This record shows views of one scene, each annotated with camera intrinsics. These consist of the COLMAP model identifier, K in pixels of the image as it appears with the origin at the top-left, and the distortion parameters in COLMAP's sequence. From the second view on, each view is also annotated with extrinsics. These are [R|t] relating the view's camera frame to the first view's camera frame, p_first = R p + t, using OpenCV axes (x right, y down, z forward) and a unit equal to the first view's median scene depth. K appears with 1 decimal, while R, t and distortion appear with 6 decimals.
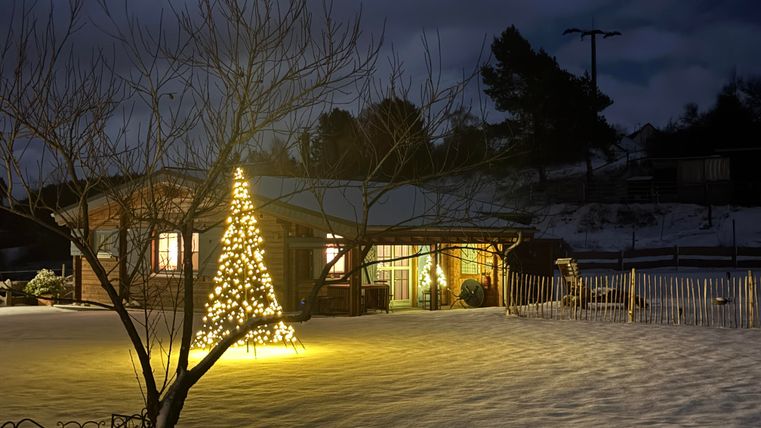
lens RADIAL K [[1257.7, 0, 380.5], [0, 1257.7, 214.0], [0, 0, 1]] dist [0.048699, 0.213379]
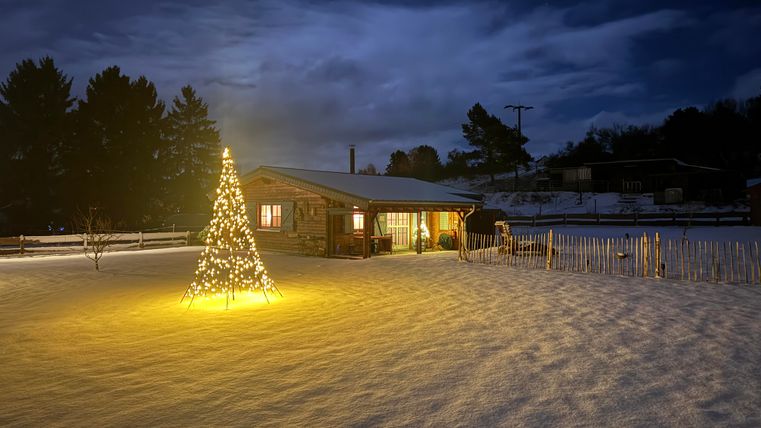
lens RADIAL K [[540.6, 0, 380.5], [0, 540.6, 214.0], [0, 0, 1]] dist [0.094090, -0.159809]
pose [[0.996813, 0.002677, -0.079724, 0.044264], [-0.000535, 0.999639, 0.026876, 0.007187], [0.079767, -0.026747, 0.996455, 0.276936]]
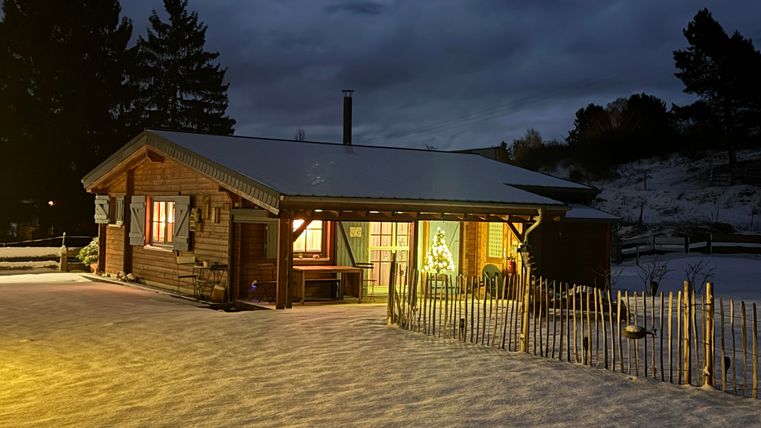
lens RADIAL K [[973.0, 0, 380.5], [0, 973.0, 214.0], [0, 0, 1]] dist [0.083340, -0.026042]
pose [[0.957835, 0.023392, -0.286367, 0.187324], [-0.017720, 0.999592, 0.022382, 0.005240], [0.286774, -0.016364, 0.957859, 0.360299]]
